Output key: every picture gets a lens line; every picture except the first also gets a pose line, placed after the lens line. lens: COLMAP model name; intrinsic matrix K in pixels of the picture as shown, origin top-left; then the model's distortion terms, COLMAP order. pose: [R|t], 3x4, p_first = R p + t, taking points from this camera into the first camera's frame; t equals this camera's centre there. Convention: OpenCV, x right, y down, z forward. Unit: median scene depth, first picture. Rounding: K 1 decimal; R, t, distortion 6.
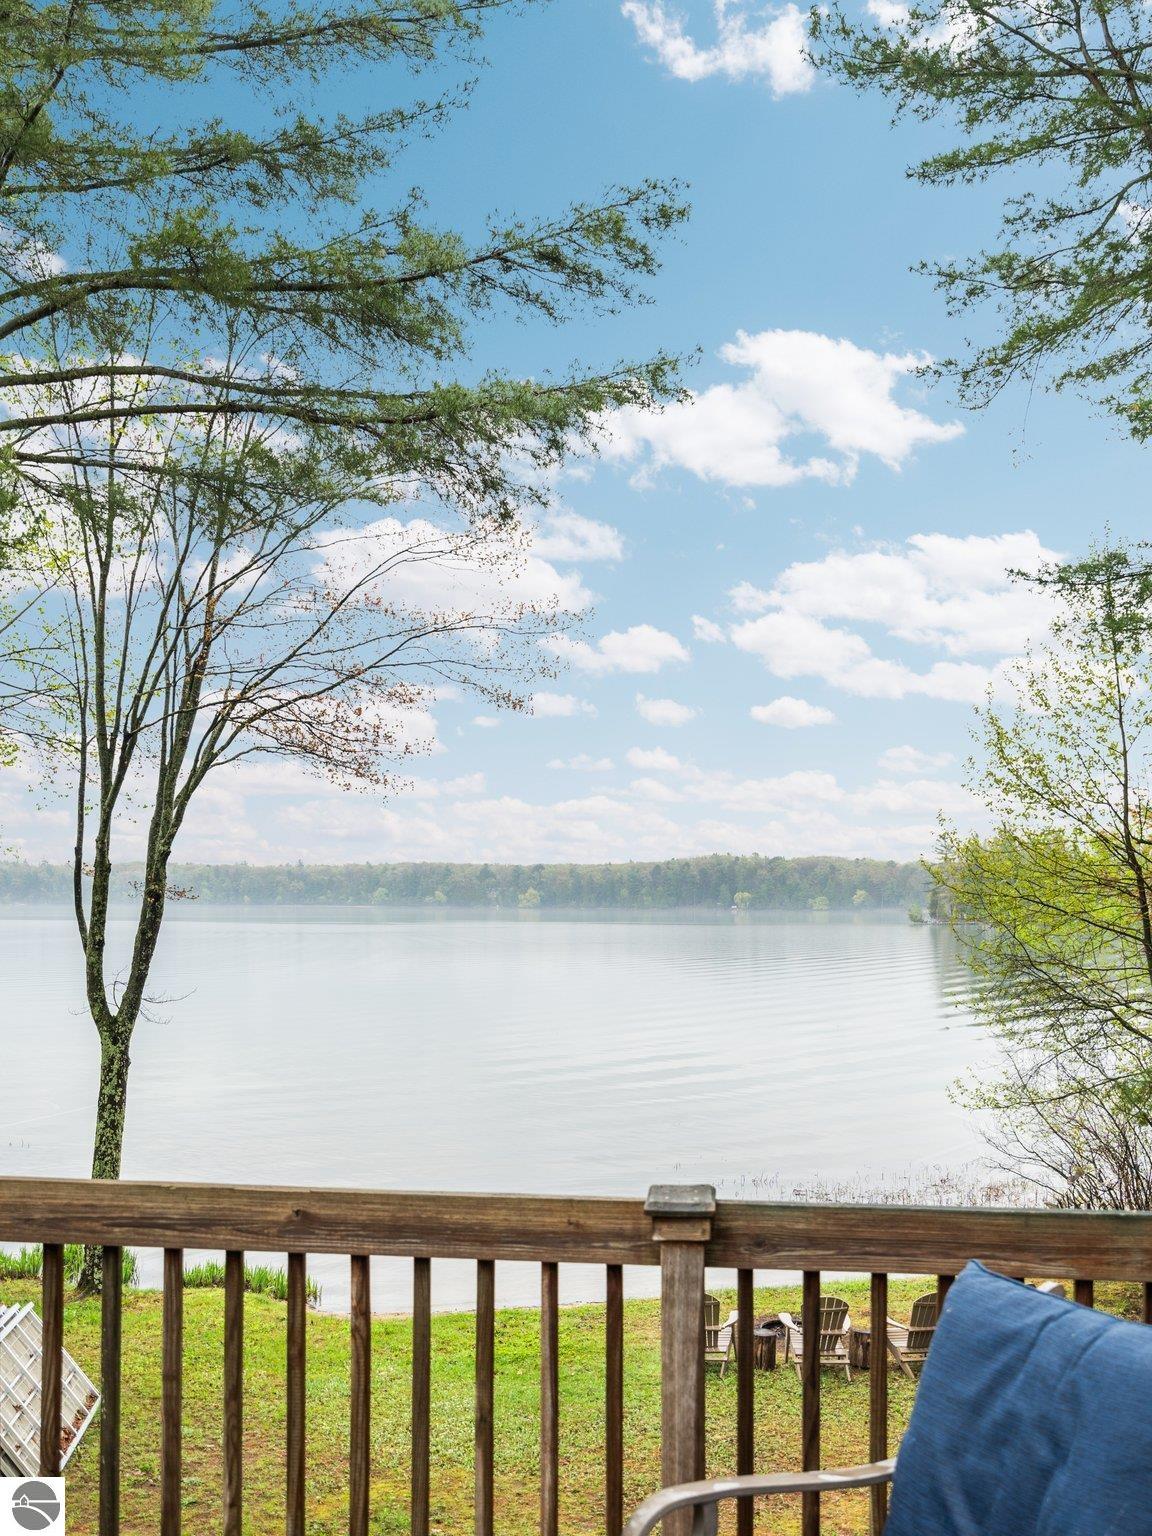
lens RADIAL K [[1654.7, 0, 579.0], [0, 1654.7, 900.7], [0, 0, 1]] dist [0.011305, -0.016130]
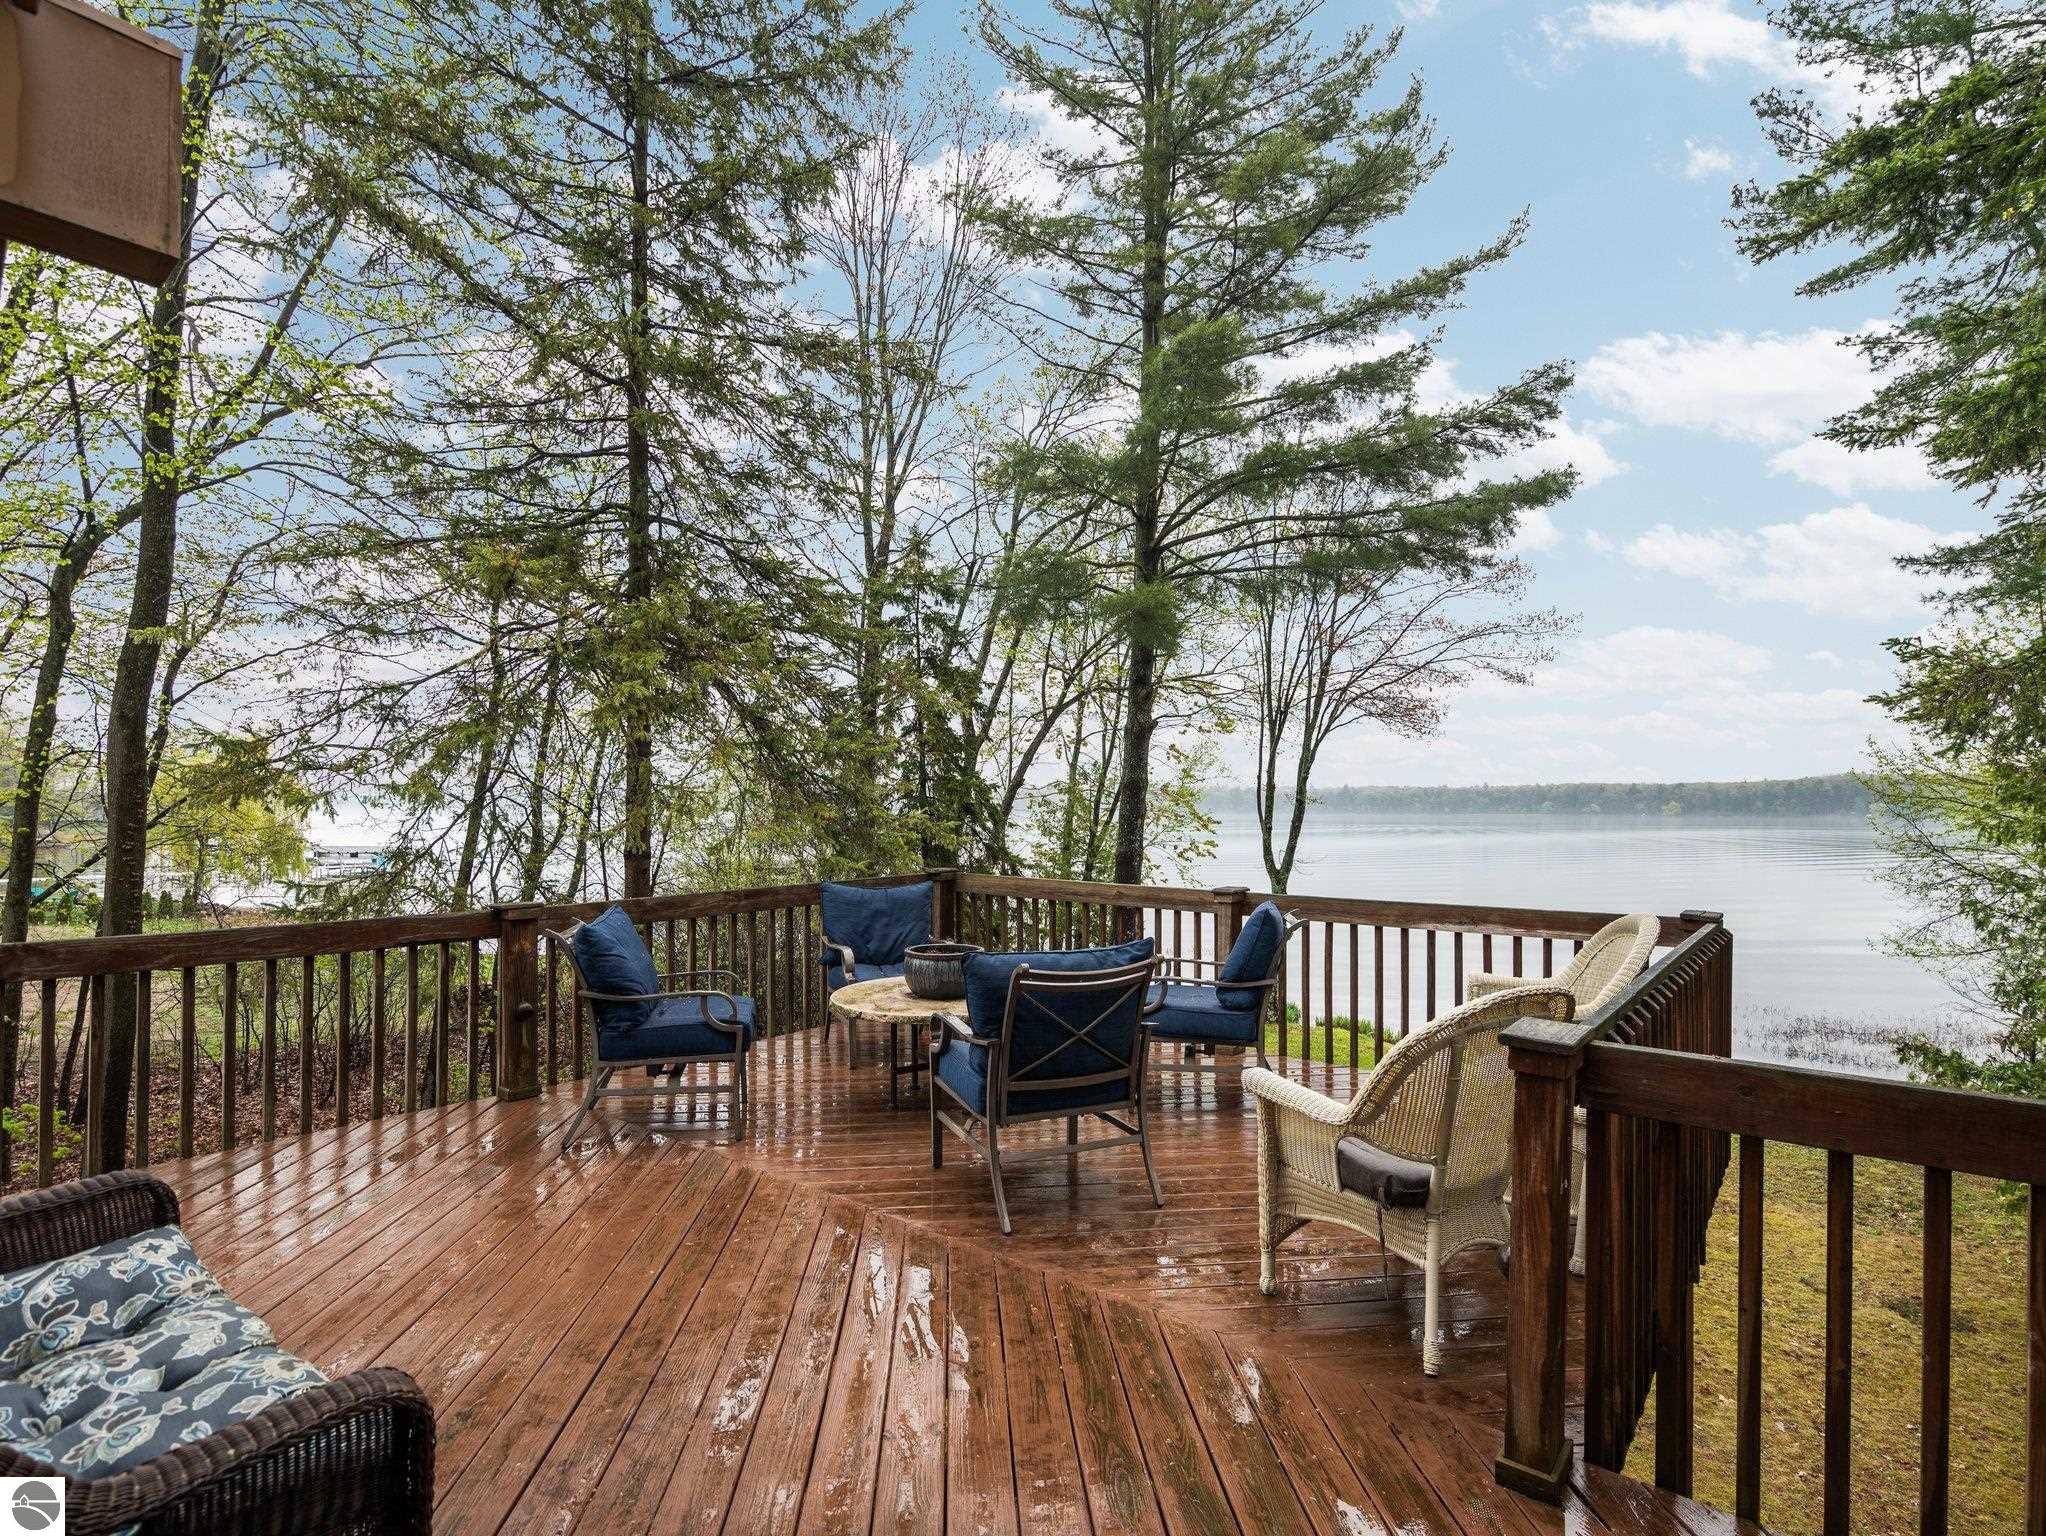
lens RADIAL K [[1034.8, 0, 1018.8], [0, 1034.8, 808.1], [0, 0, 1]] dist [0.001958, 0.000812]
pose [[0.838144, -0.002275, -0.545444, 0.106874], [0.001146, 0.999996, -0.002410, 0.006723], [0.545447, 0.001394, 0.838144, -0.101360]]
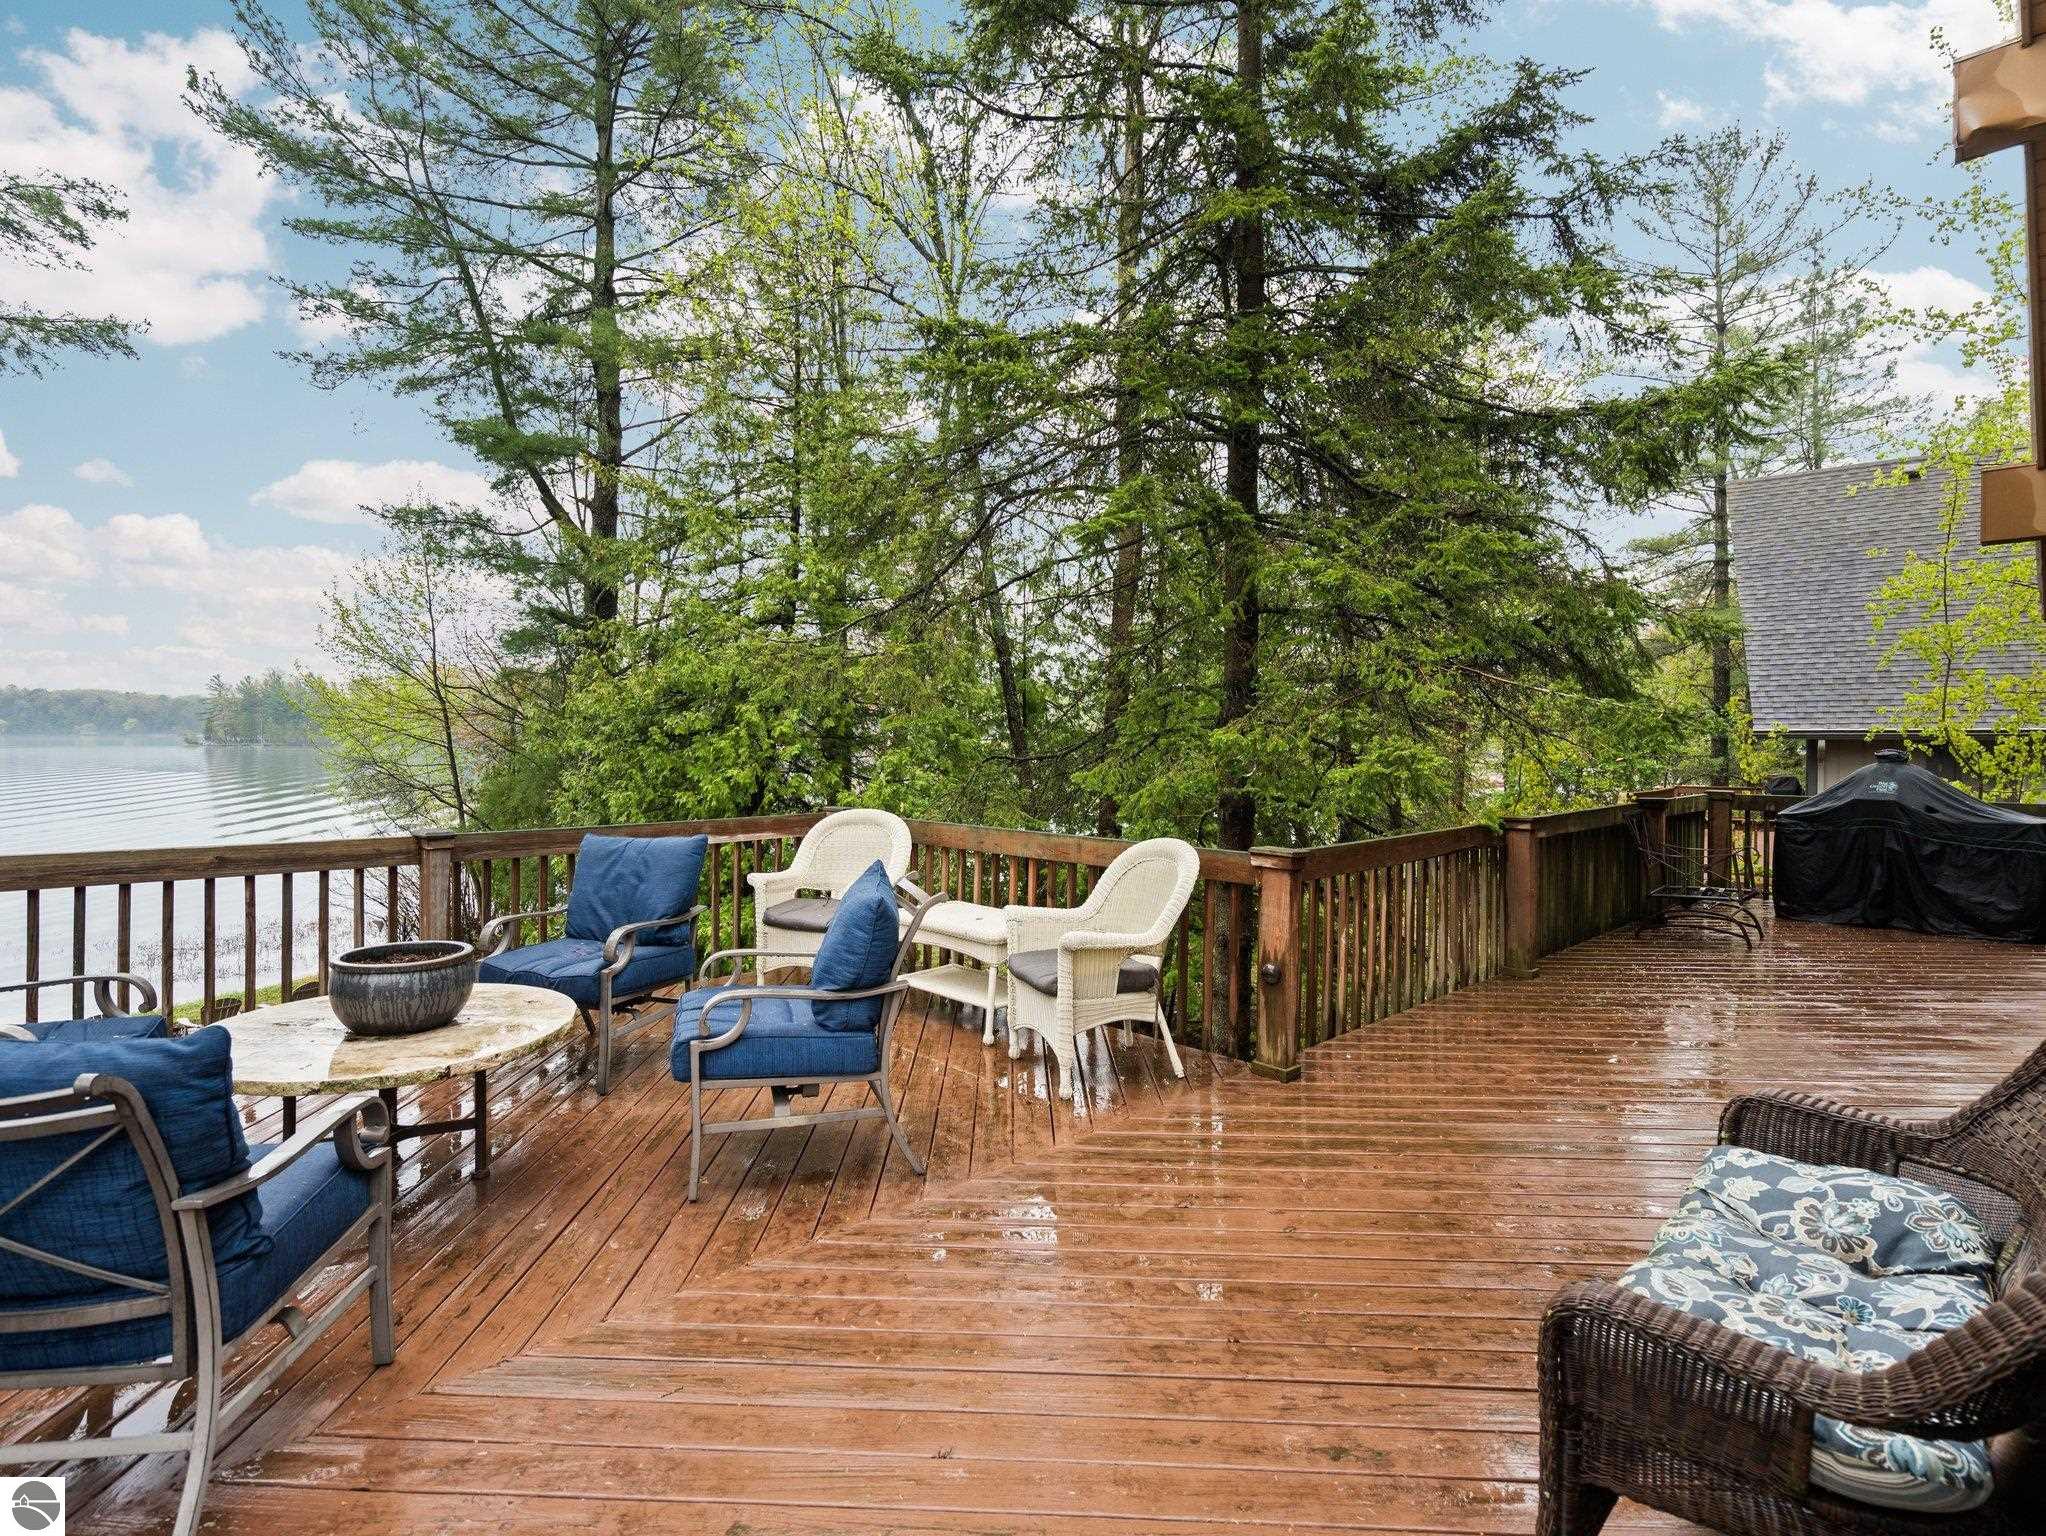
lens RADIAL K [[1042.5, 0, 1012.5], [0, 1042.5, 762.6], [0, 0, 1]] dist [-0.004125, 0.000758]
pose [[0.650770, -0.021868, 0.758960, -0.077535], [-0.003226, 0.999497, 0.031564, 0.005456], [-0.759268, -0.022989, 0.650372, -0.082718]]
